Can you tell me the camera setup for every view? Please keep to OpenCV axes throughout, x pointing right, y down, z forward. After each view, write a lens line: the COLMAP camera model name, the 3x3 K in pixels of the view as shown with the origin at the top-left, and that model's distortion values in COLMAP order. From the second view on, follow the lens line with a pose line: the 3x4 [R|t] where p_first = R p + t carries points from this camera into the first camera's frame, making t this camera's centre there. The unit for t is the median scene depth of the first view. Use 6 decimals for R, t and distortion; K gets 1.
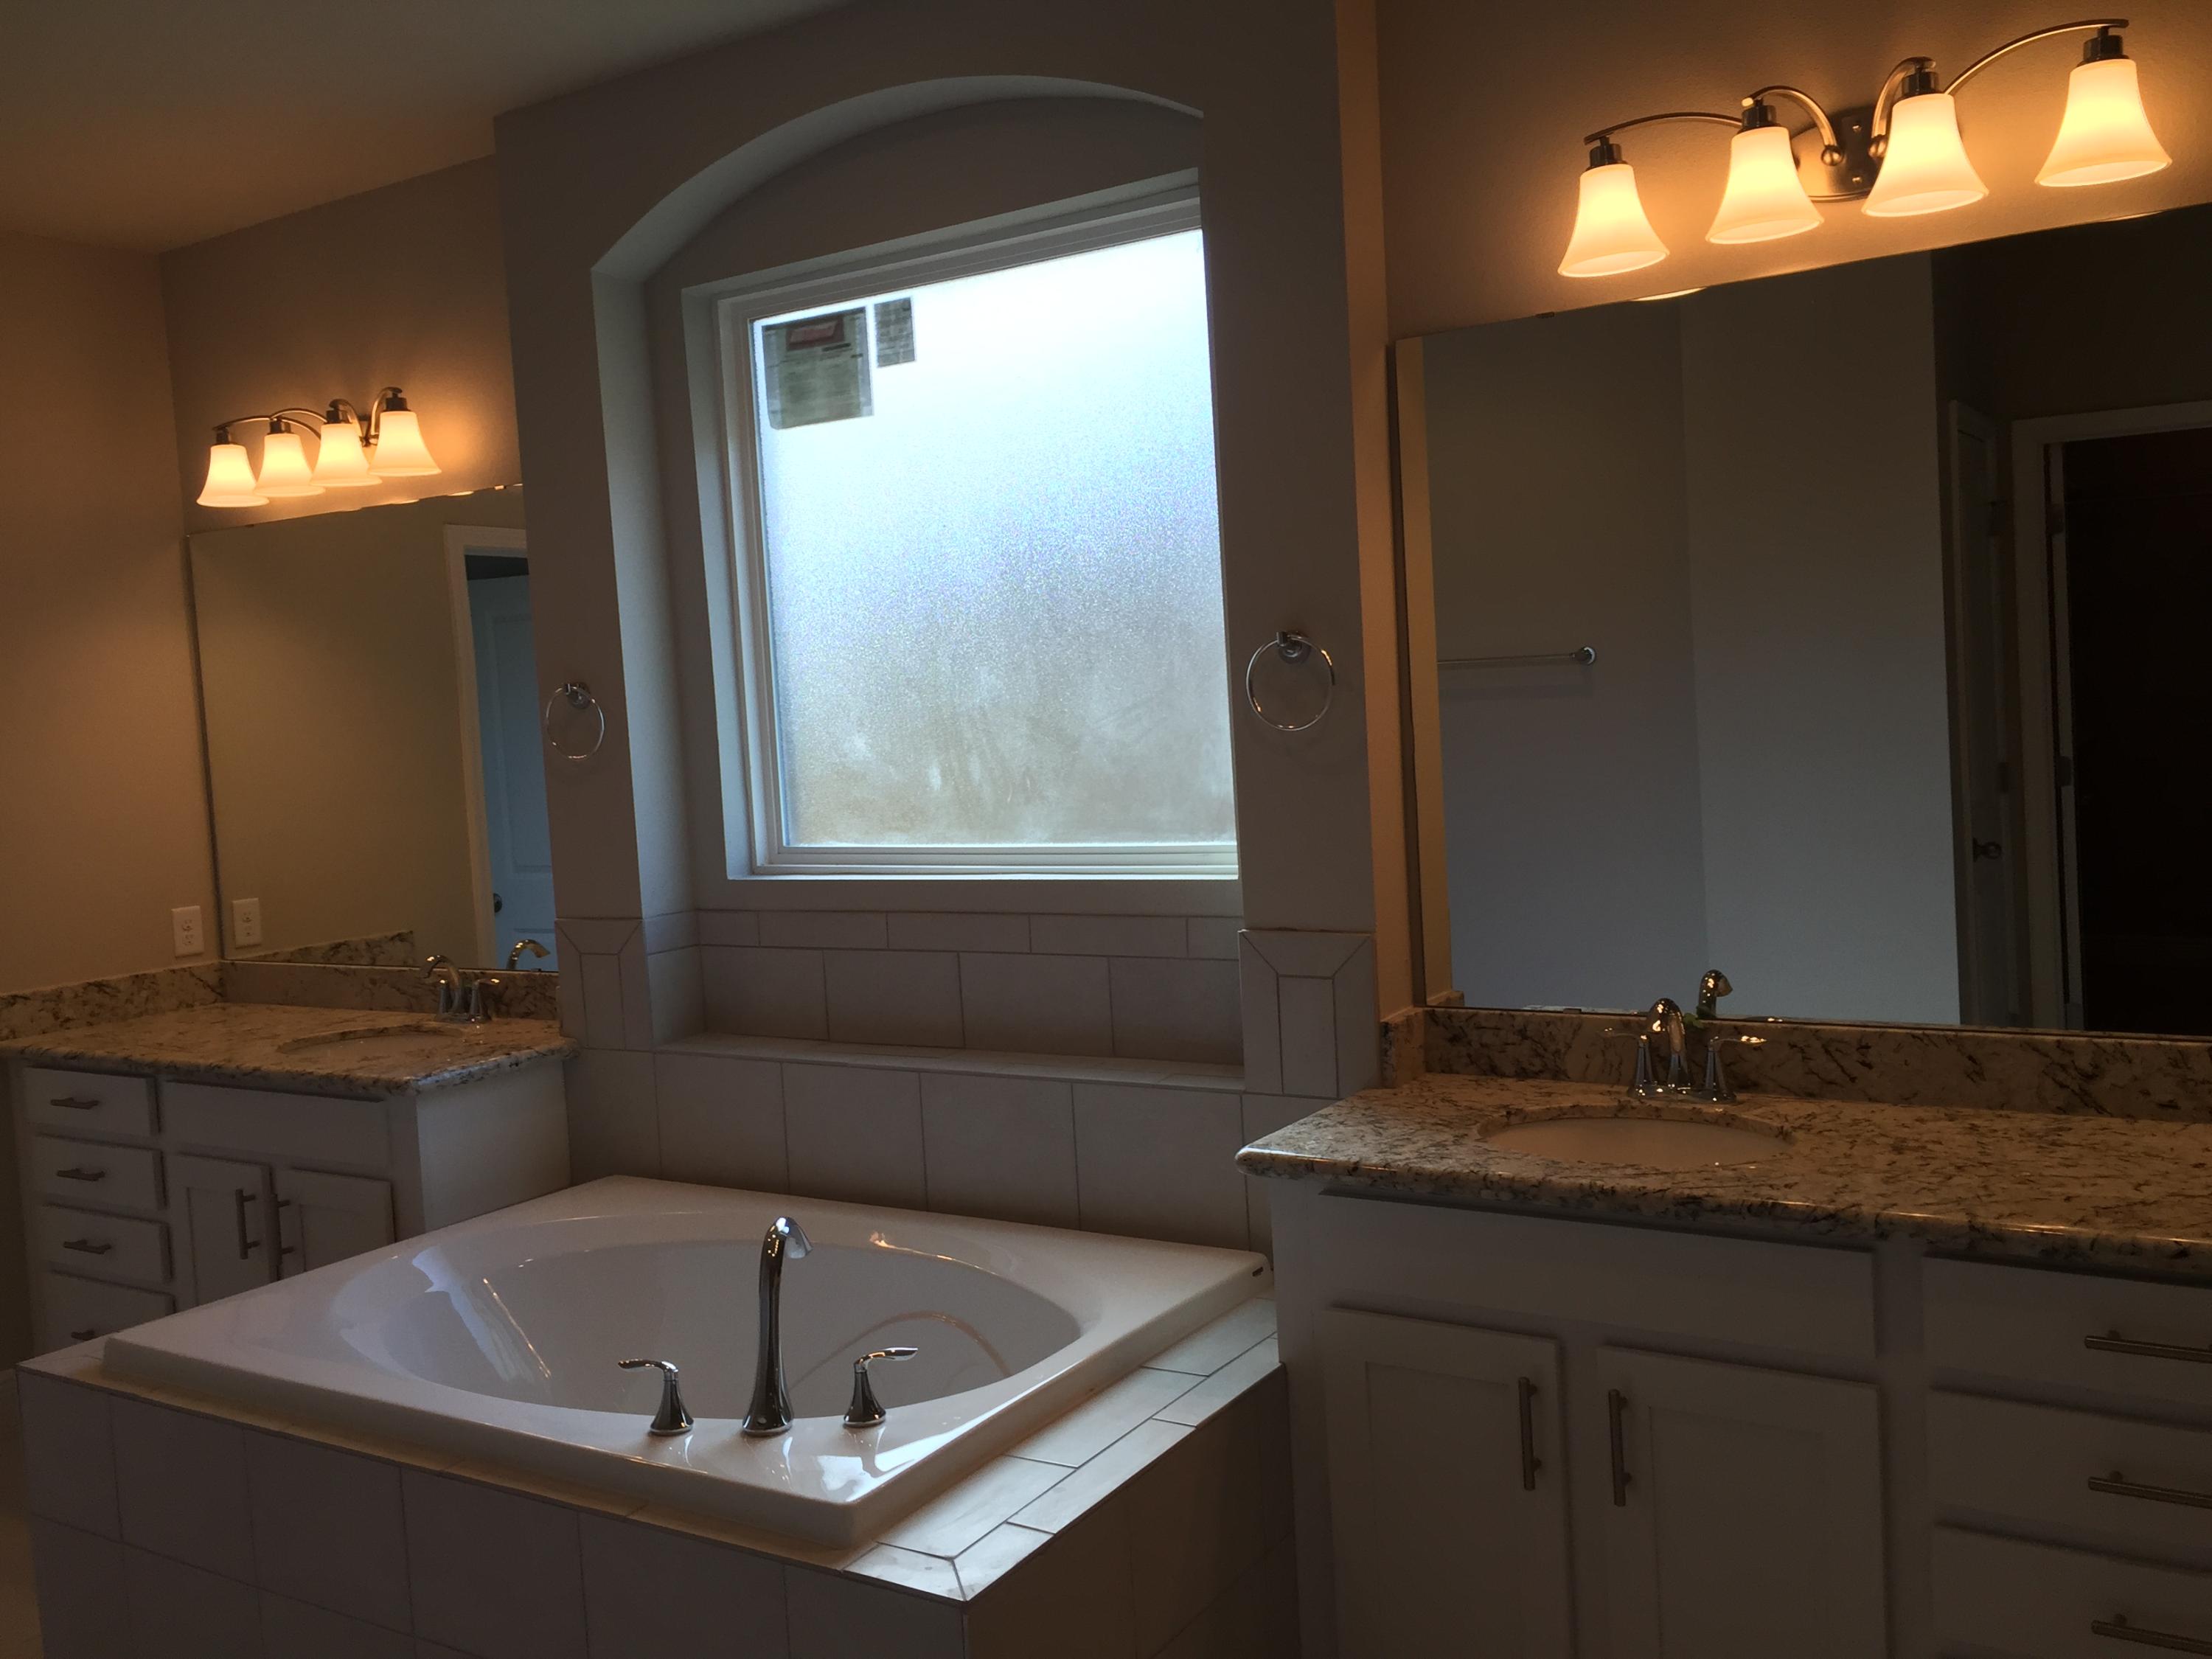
lens RADIAL K [[1877.6, 0, 1106.0], [0, 1877.6, 828.8], [0, 0, 1]] dist [0.003237, 0.001232]
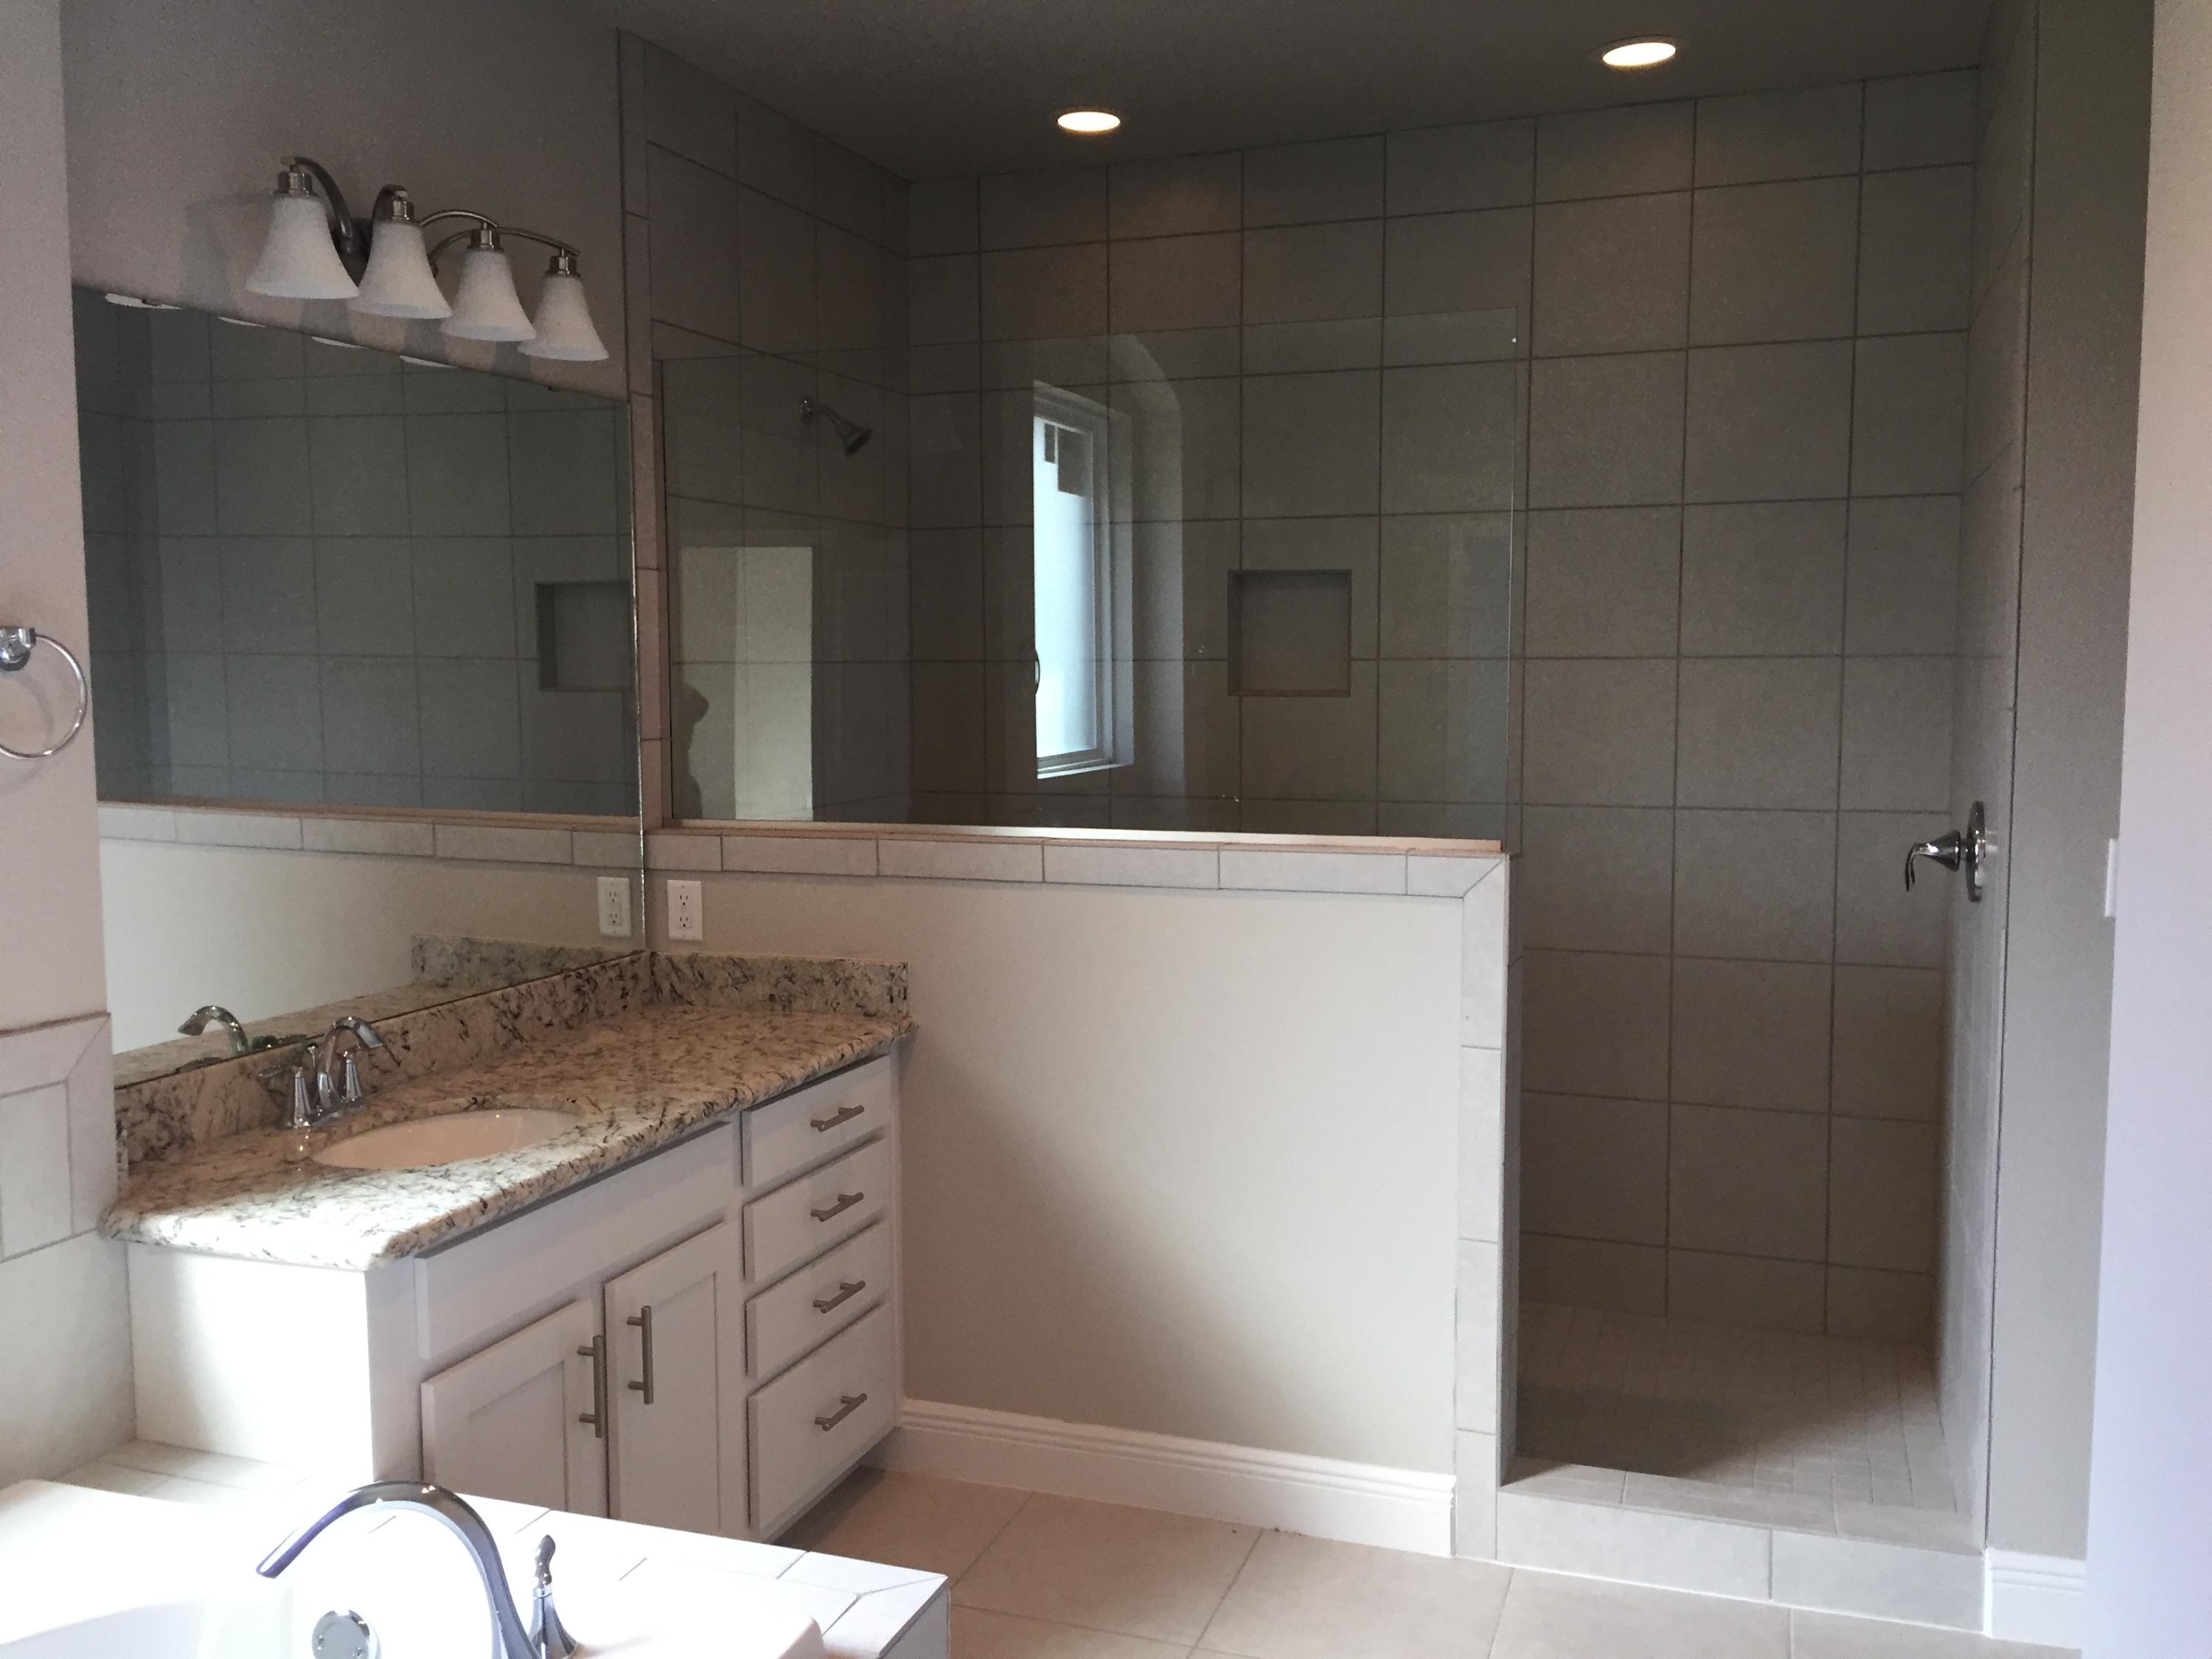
lens RADIAL K [[1877.6, 0, 1106.3], [0, 1877.6, 826.5], [0, 0, 1]] dist [0.003237, 0.001232]
pose [[-0.220908, -0.033585, 0.974716, -0.813886], [0.082976, 0.995136, 0.053094, -0.035735], [-0.971758, 0.092607, -0.217047, 0.818966]]
